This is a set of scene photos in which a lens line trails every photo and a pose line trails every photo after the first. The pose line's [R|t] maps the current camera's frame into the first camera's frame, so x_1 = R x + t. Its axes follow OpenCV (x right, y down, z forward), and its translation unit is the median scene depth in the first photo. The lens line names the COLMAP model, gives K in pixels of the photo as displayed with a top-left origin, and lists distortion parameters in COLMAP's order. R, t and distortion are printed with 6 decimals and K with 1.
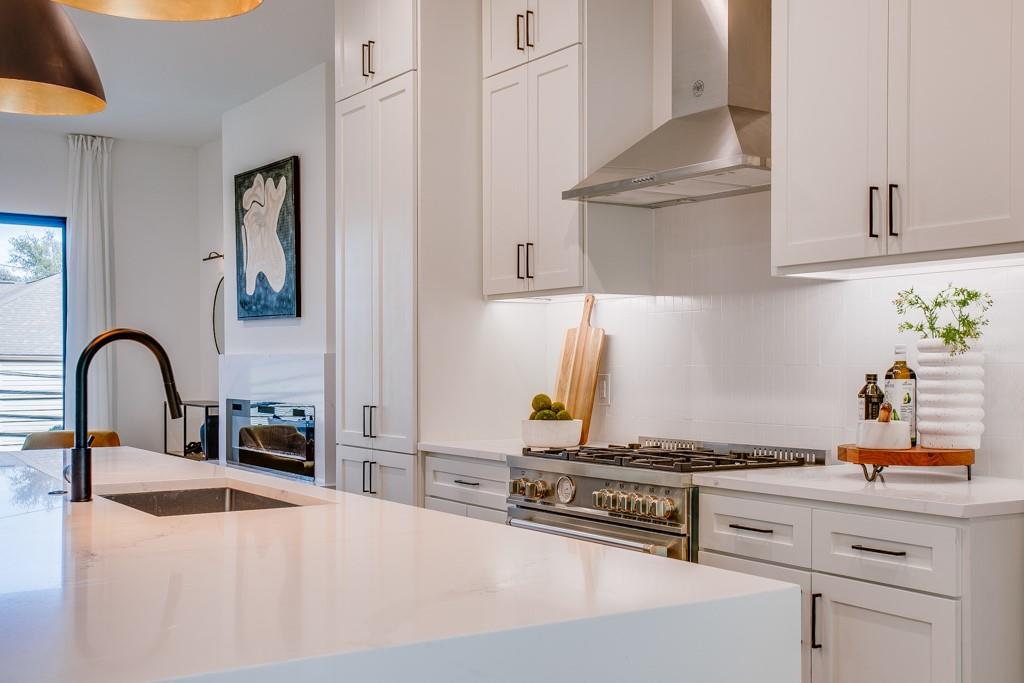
lens RADIAL K [[1167.0, 0, 480.3], [0, 1167.0, 377.4], [0, 0, 1]] dist [0.058613, 0.012656]
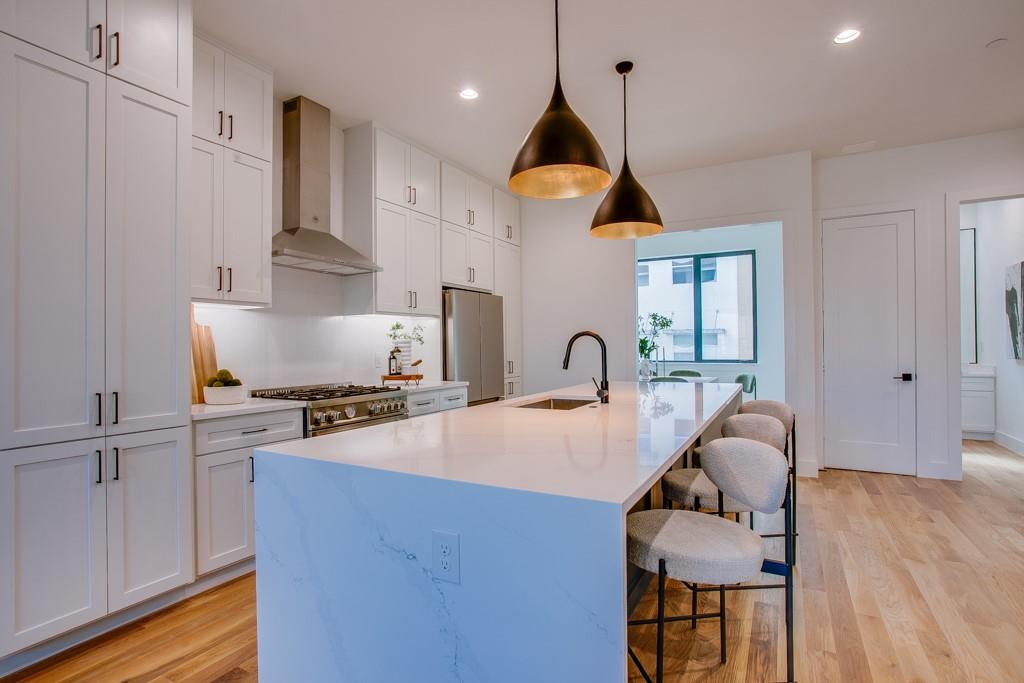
lens RADIAL K [[519.2, 0, 500.5], [0, 519.2, 343.4], [0, 0, 1]] dist [-0.059565, 0.000280]
pose [[-0.476577, 0.008790, 0.879089, -0.698936], [0.018791, 0.999823, 0.000190, -0.012979], [-0.878932, 0.016610, -0.476658, 1.015158]]
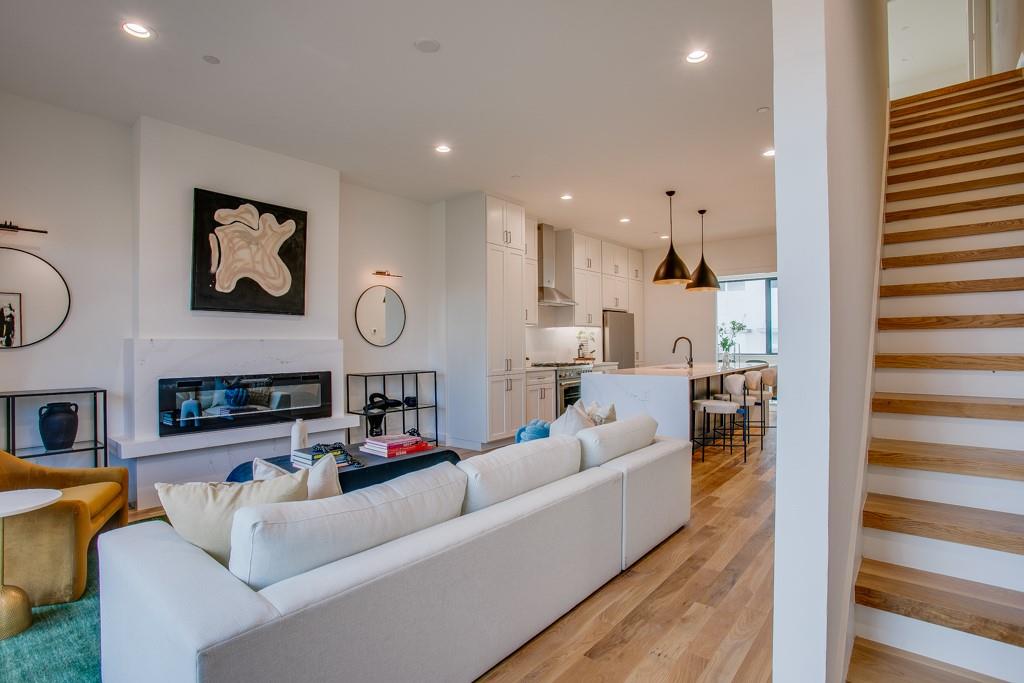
lens RADIAL K [[515.0, 0, 512.0], [0, 515.0, 341.5], [0, 0, 1]] dist [-0.062185, 0.000411]
pose [[-0.320220, 0.004901, 0.947331, -1.431038], [0.017191, 0.999852, 0.000638, -0.021869], [-0.947187, 0.016490, -0.320257, 1.559515]]
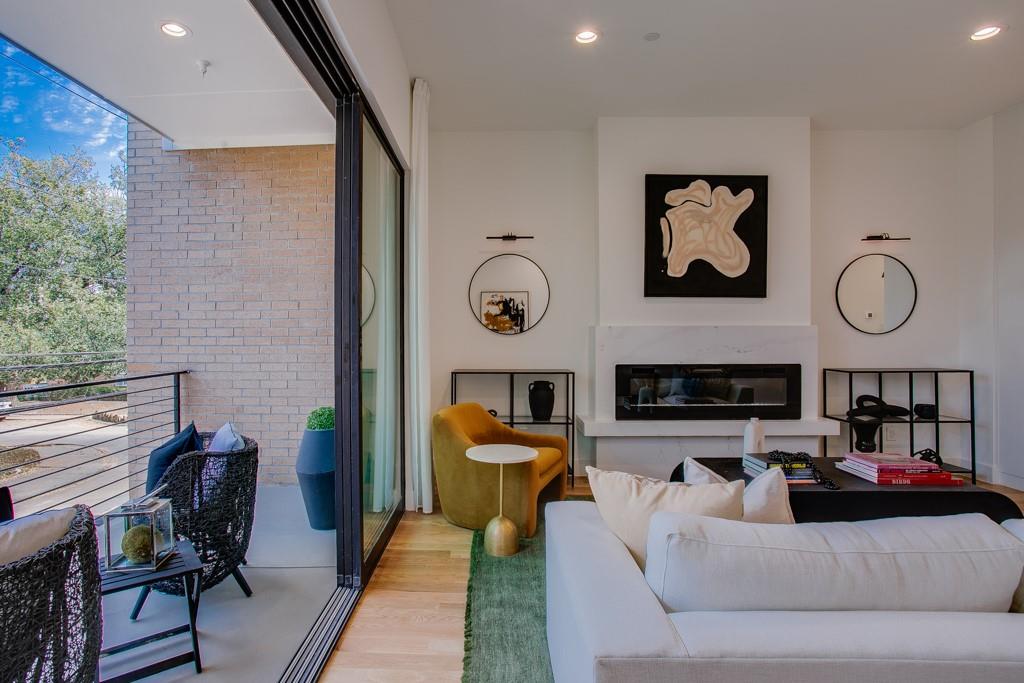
lens RADIAL K [[545.2, 0, 470.6], [0, 545.2, 333.5], [0, 0, 1]] dist [-0.042399, 0.025092]
pose [[0.550078, -0.001224, 0.835113, -1.381664], [0.014313, 0.999866, -0.007962, -0.018208], [-0.834991, 0.016333, 0.550021, 1.539639]]
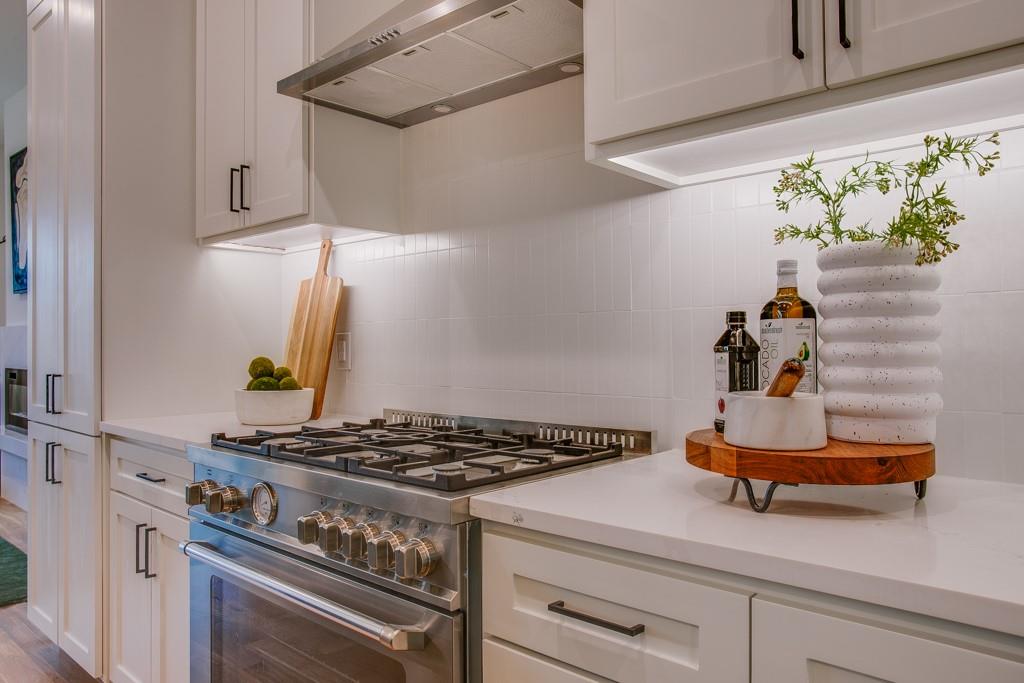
lens RADIAL K [[689.2, 0, 512.0], [0, 689.2, 341.5], [0, 0, 1]] dist [-0.030427, 0.000533]
pose [[0.955812, -0.003107, 0.293962, 0.079439], [0.007536, 0.999874, -0.013936, 0.011697], [-0.293882, 0.015535, 0.955716, 0.512768]]
